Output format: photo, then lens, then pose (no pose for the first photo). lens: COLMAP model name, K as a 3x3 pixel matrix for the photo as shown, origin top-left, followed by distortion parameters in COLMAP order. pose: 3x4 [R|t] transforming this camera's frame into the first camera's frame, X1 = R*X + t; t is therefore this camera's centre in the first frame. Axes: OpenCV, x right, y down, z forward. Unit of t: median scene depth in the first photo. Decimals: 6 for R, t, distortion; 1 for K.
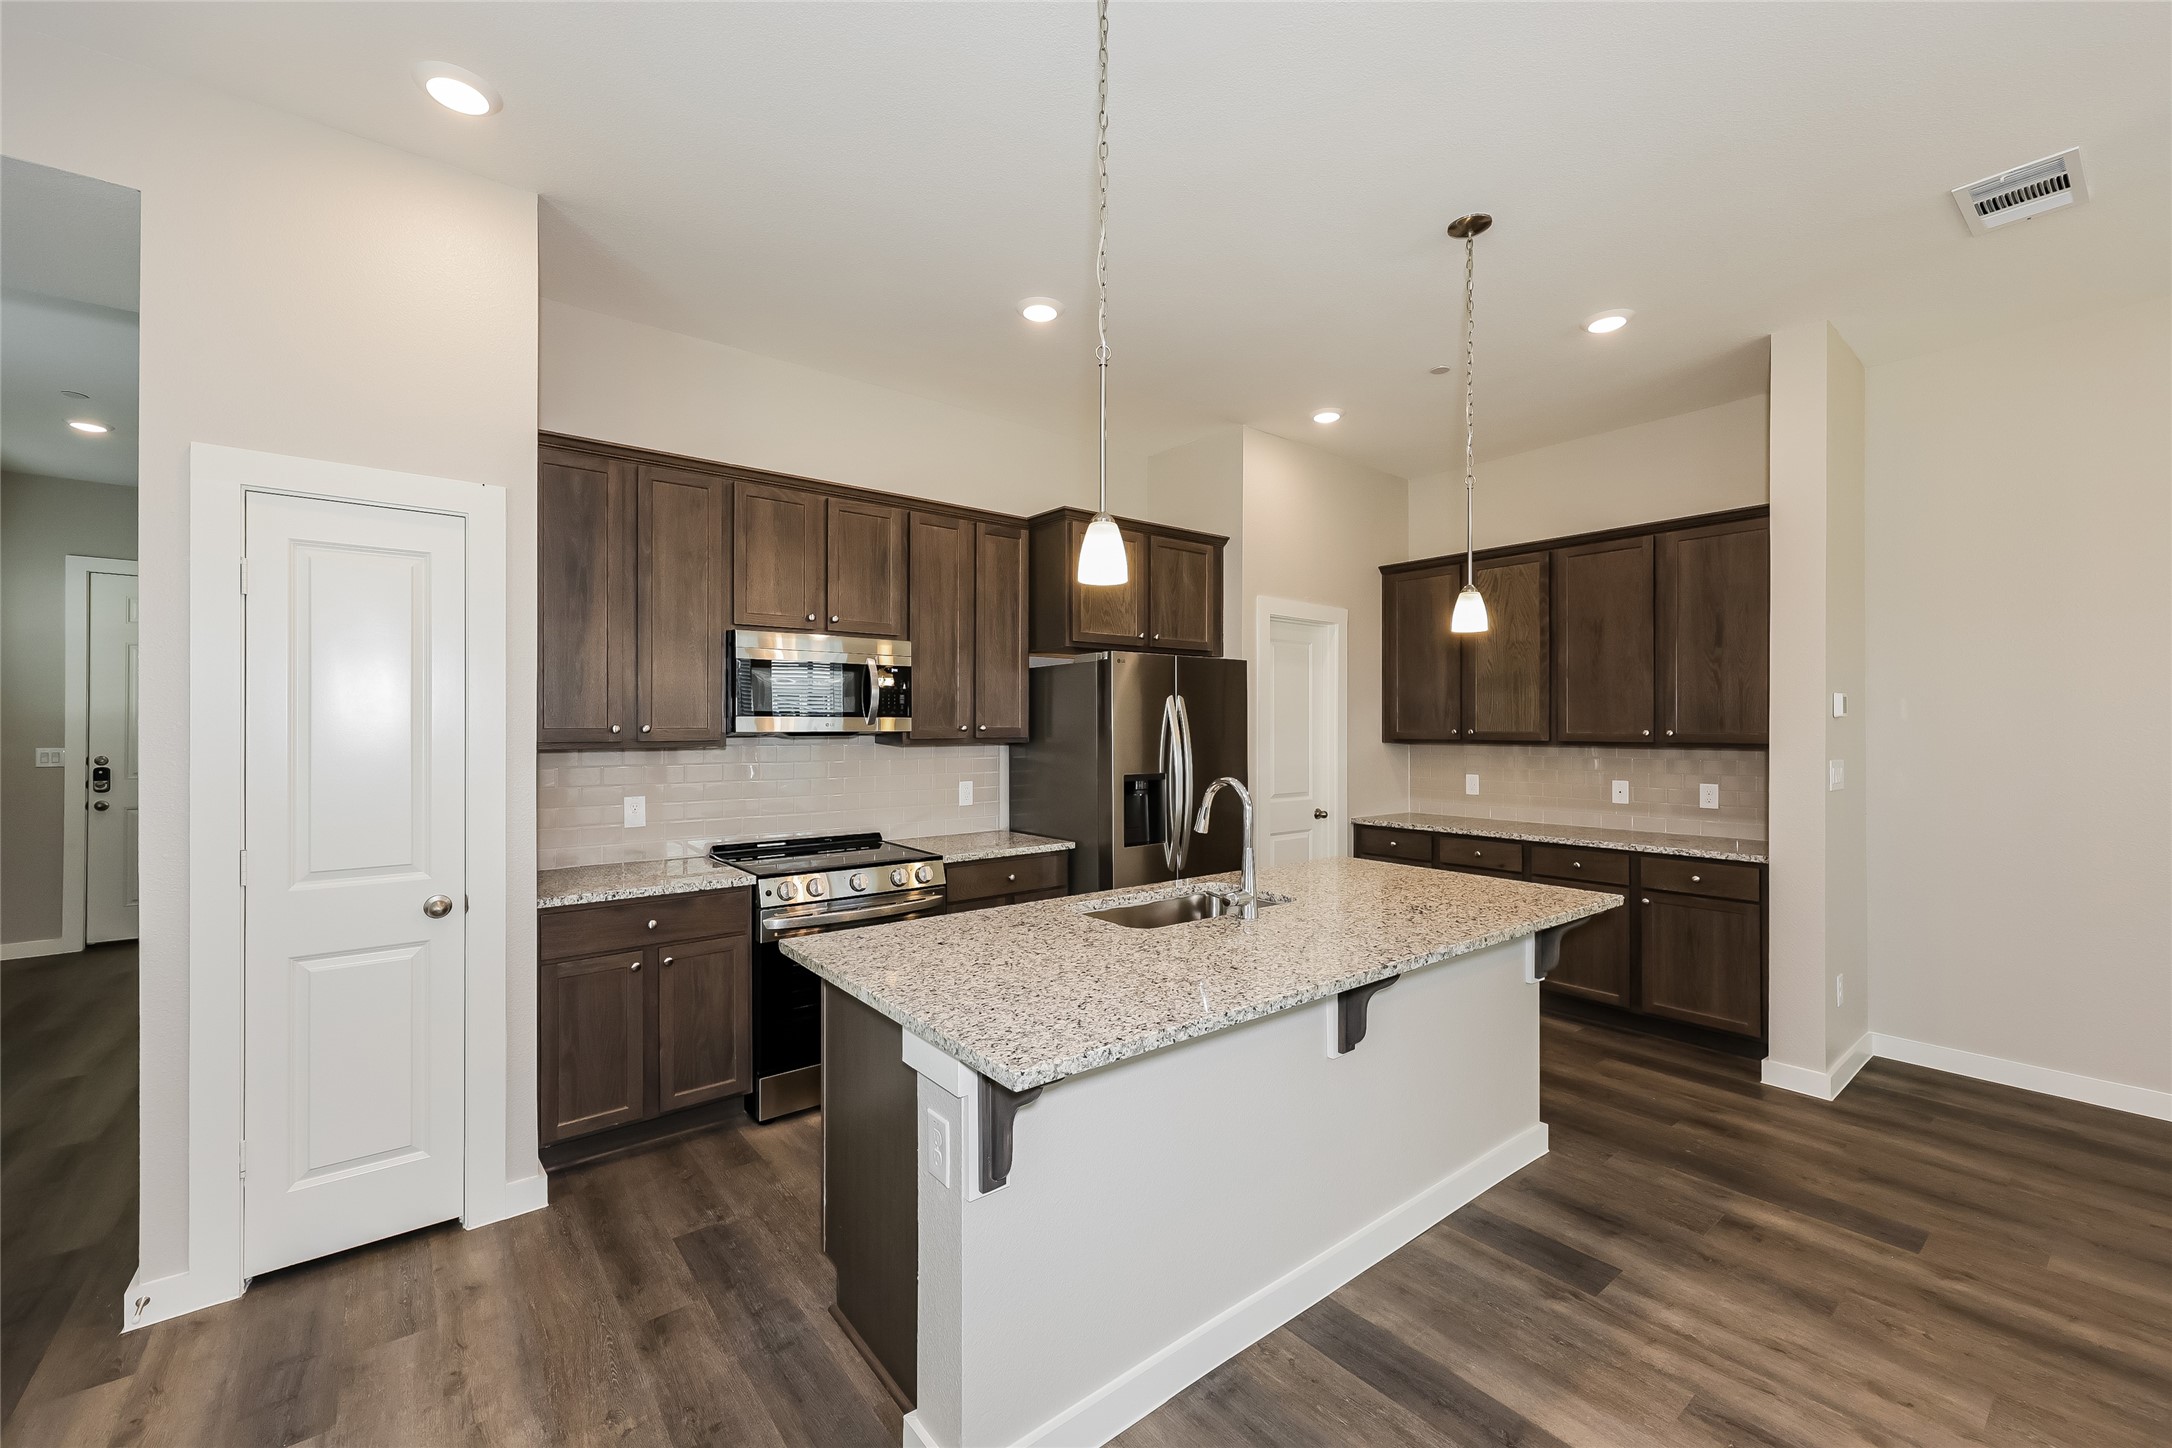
lens RADIAL K [[874.0, 0, 1087.2], [0, 874.0, 725.1], [0, 0, 1]] dist [0.002843, 0.000667]
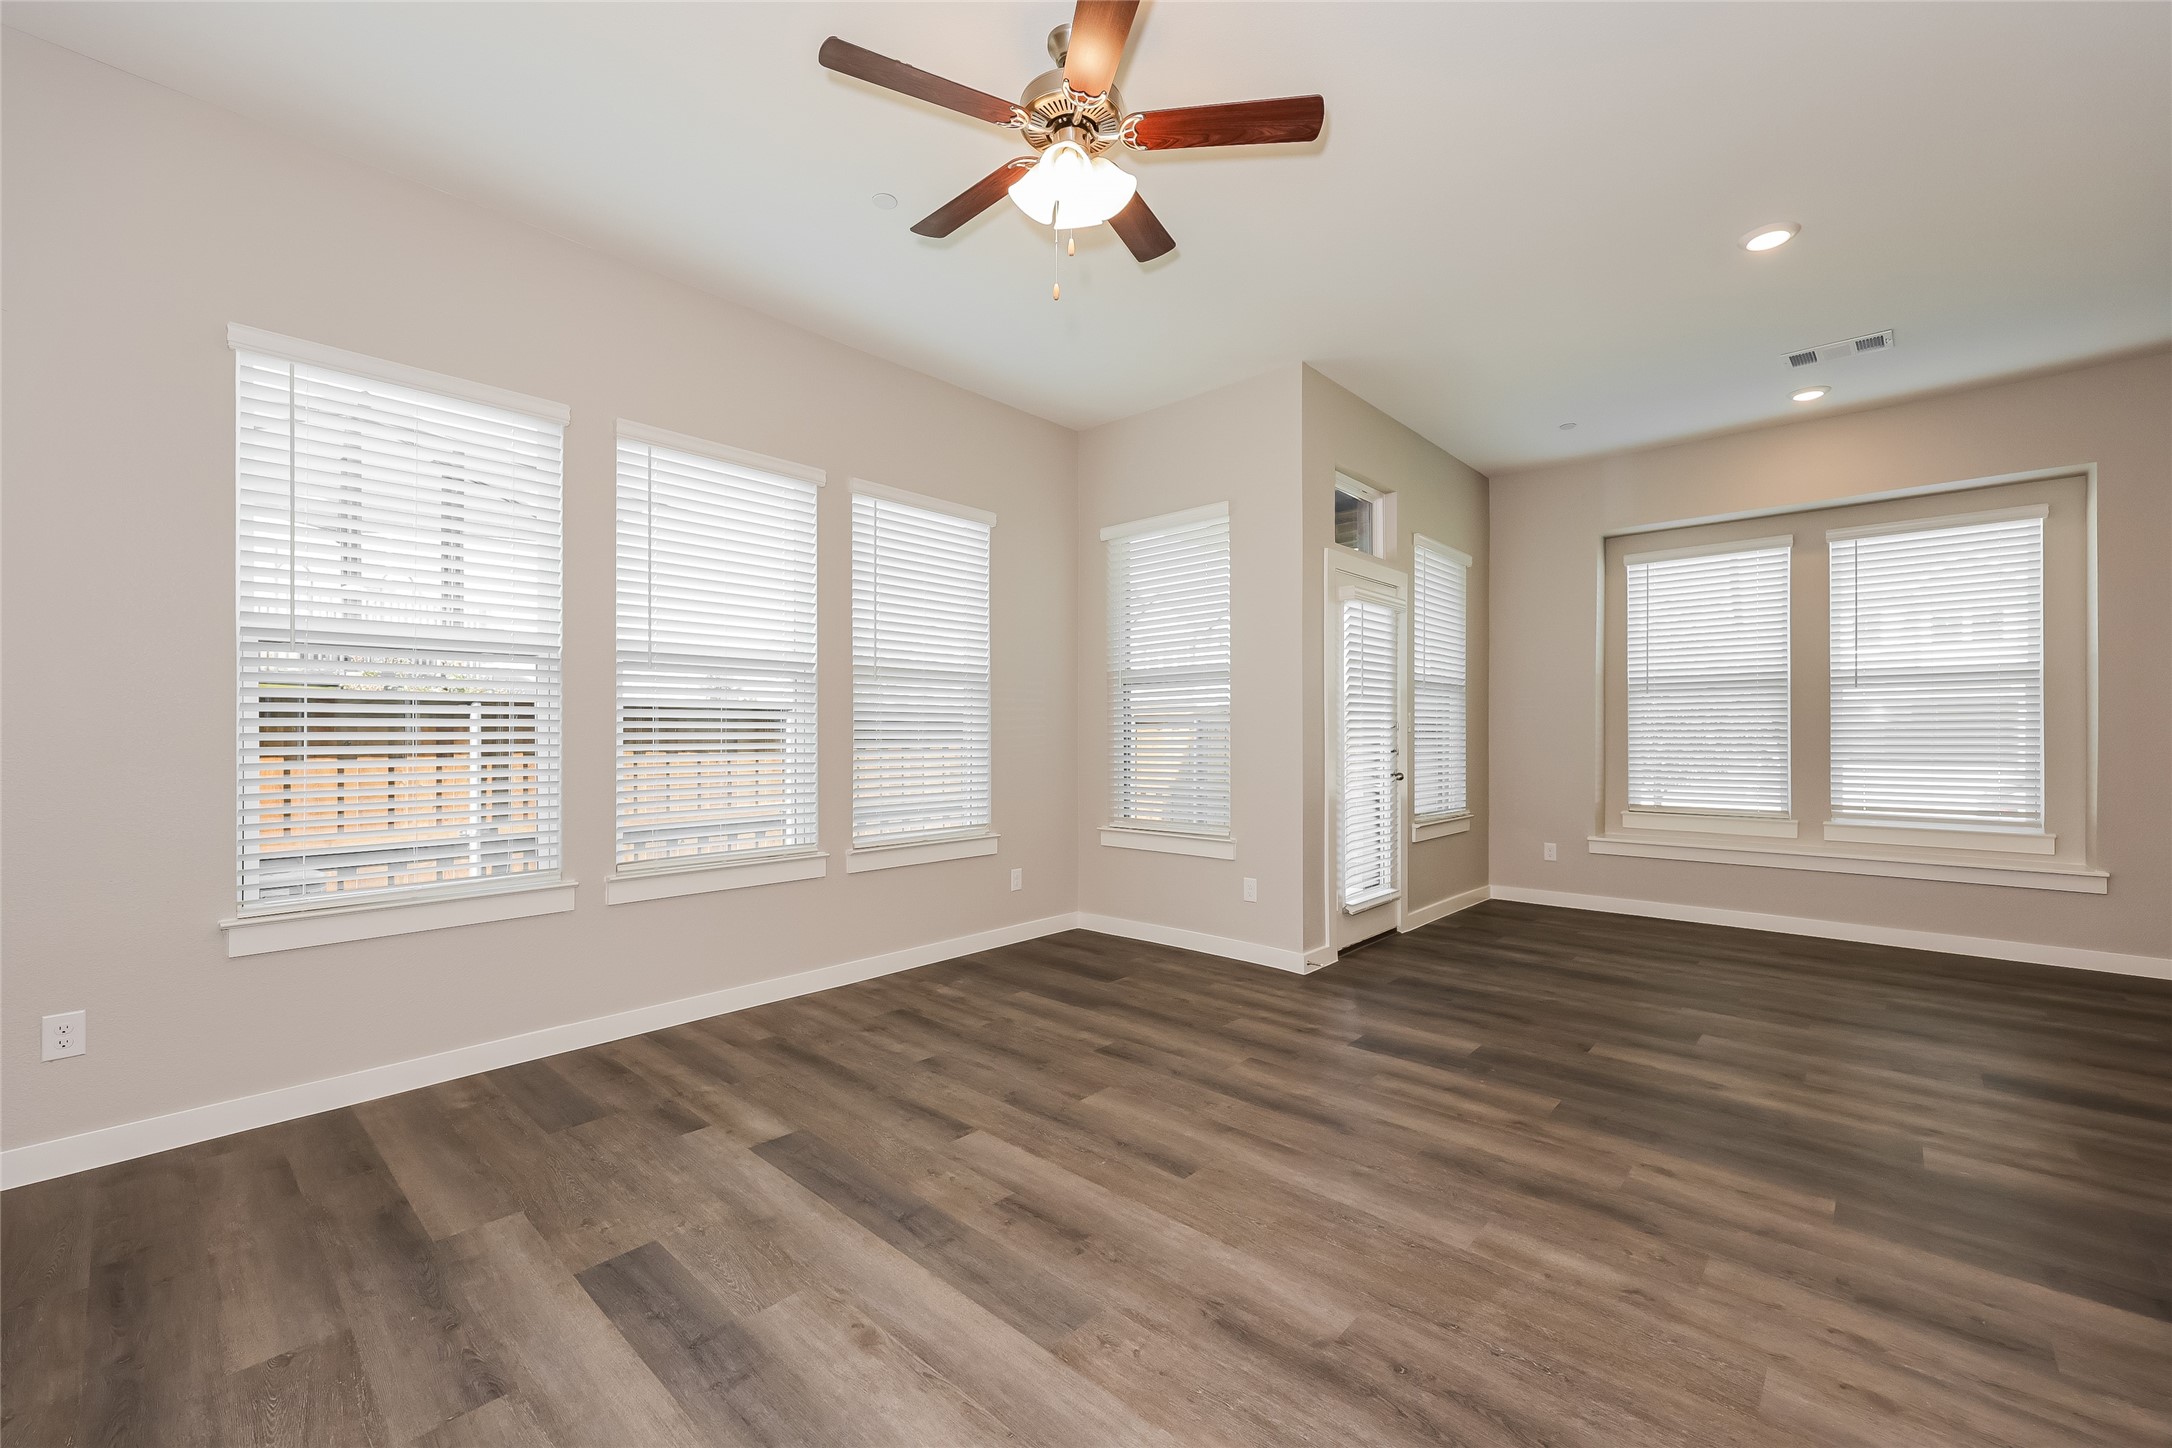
lens RADIAL K [[874.0, 0, 1087.2], [0, 874.0, 725.1], [0, 0, 1]] dist [0.002843, 0.000667]
pose [[-0.987572, -0.002914, -0.157142, 1.283918], [-0.001004, 0.999925, -0.012233, 0.101992], [0.157166, -0.011923, -0.987500, 1.239316]]
